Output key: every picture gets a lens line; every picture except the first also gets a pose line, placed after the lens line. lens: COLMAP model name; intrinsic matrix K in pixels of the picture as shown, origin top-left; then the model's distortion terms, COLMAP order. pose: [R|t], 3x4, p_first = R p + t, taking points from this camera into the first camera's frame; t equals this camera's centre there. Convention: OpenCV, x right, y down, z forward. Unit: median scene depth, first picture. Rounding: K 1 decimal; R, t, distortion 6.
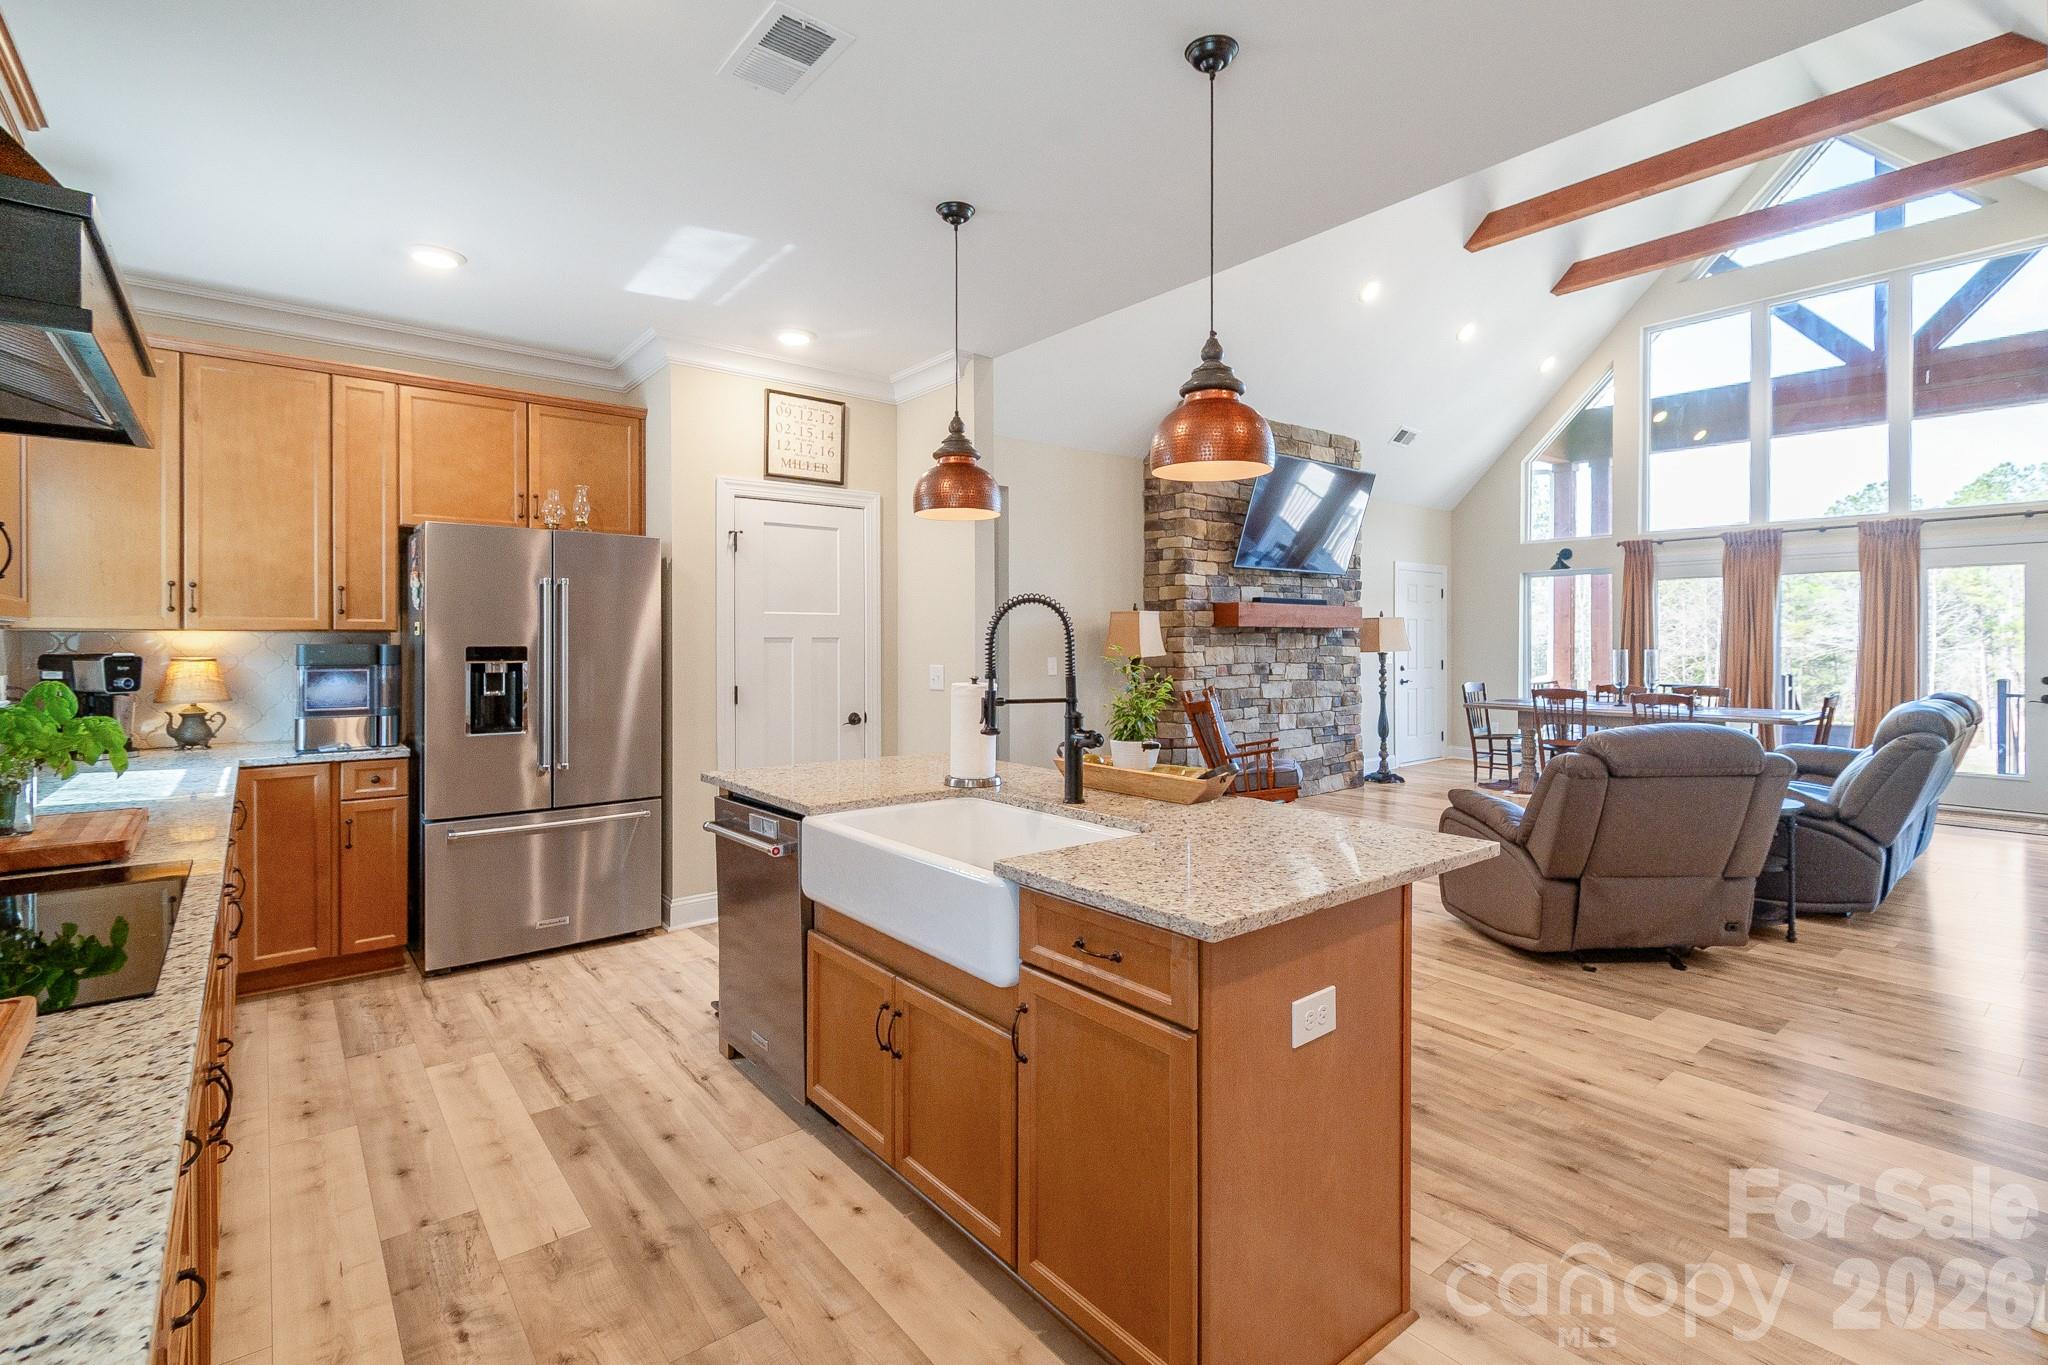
lens RADIAL K [[947.0, 0, 1059.5], [0, 947.0, 644.2], [0, 0, 1]] dist [0.001396, -0.000408]
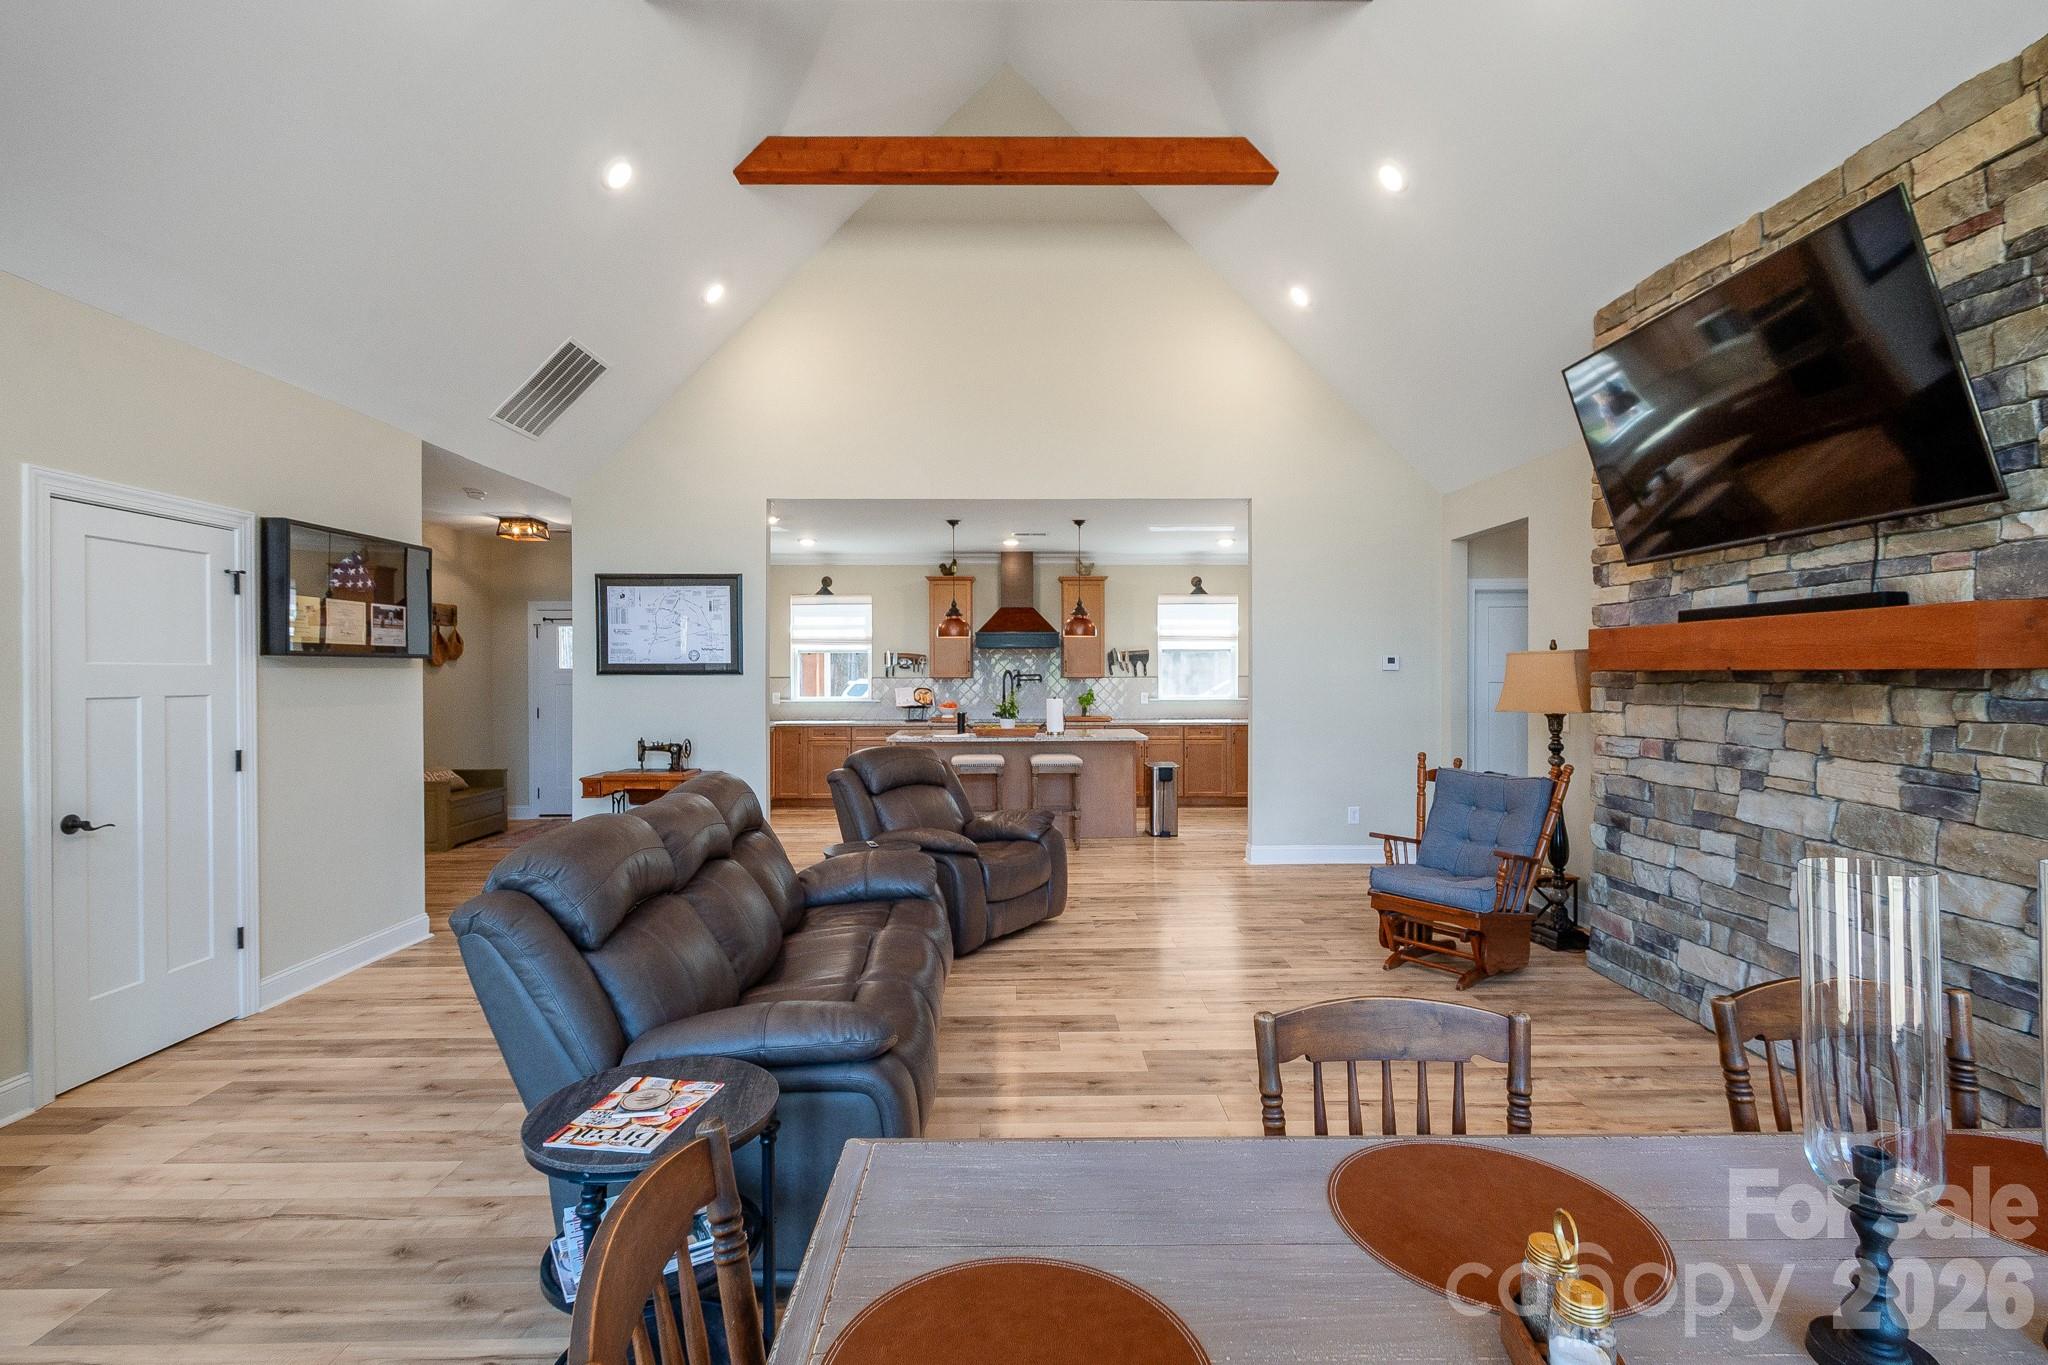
lens RADIAL K [[944.0, 0, 1031.2], [0, 944.0, 682.7], [0, 0, 1]] dist [0.002012, -0.000381]
pose [[-0.633989, 0.011325, -0.773259, 0.863598], [0.000844, 0.999902, 0.013953, -0.019845], [0.773341, 0.008194, -0.633937, 1.105773]]
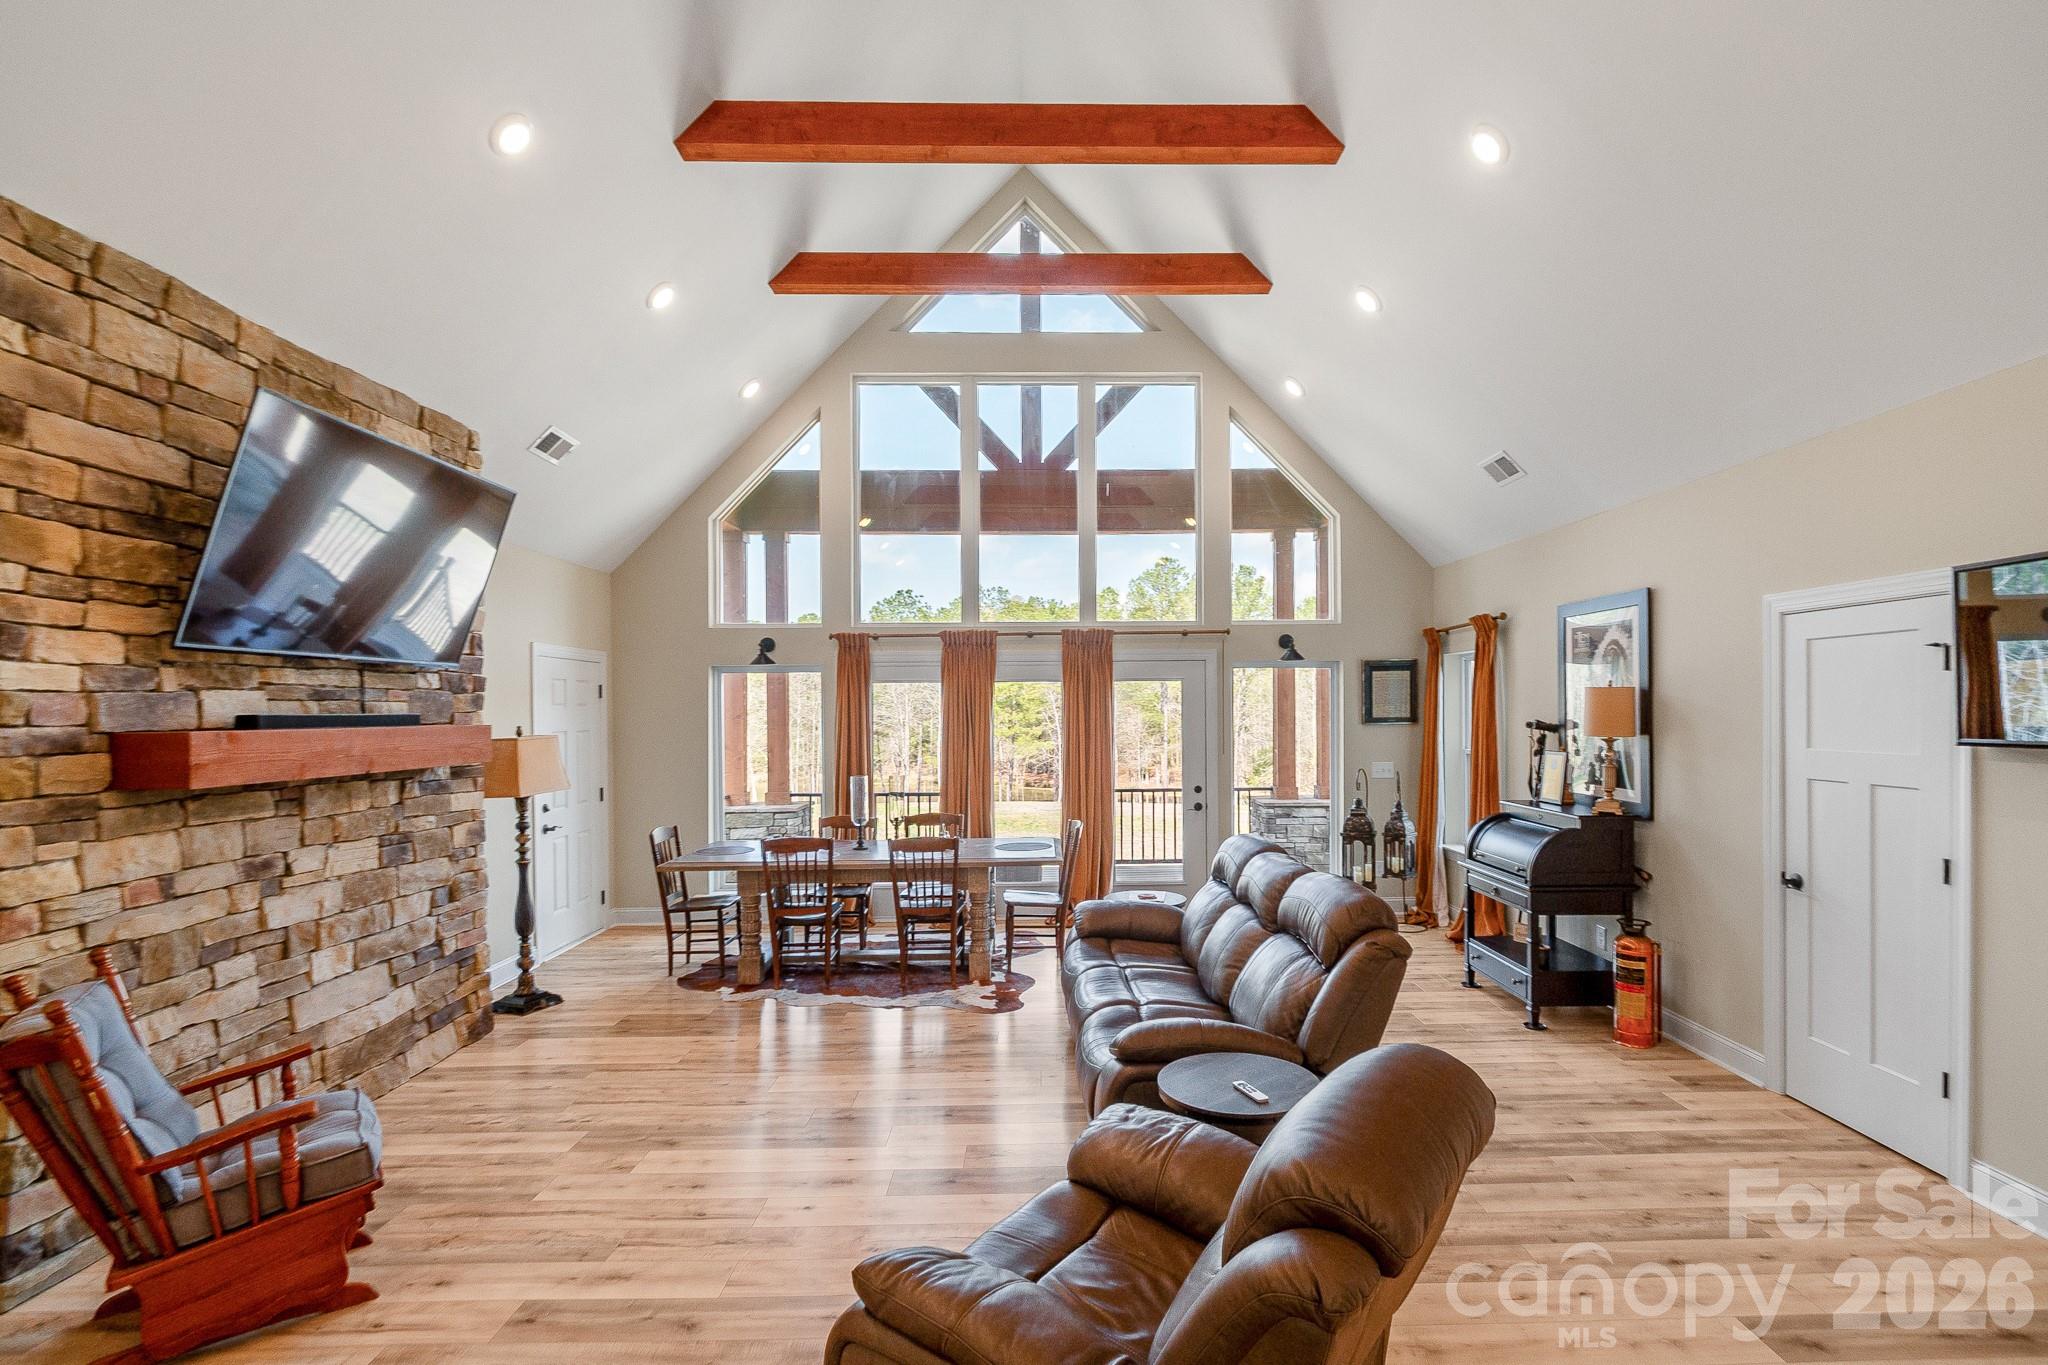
lens RADIAL K [[965.7, 0, 1070.0], [0, 965.7, 719.1], [0, 0, 1]] dist [0.003461, -0.003889]
pose [[0.624341, -0.010273, 0.781084, 0.098719], [0.011403, 0.999927, 0.004036, -0.047524], [-0.781068, 0.006387, 0.624413, 0.428663]]
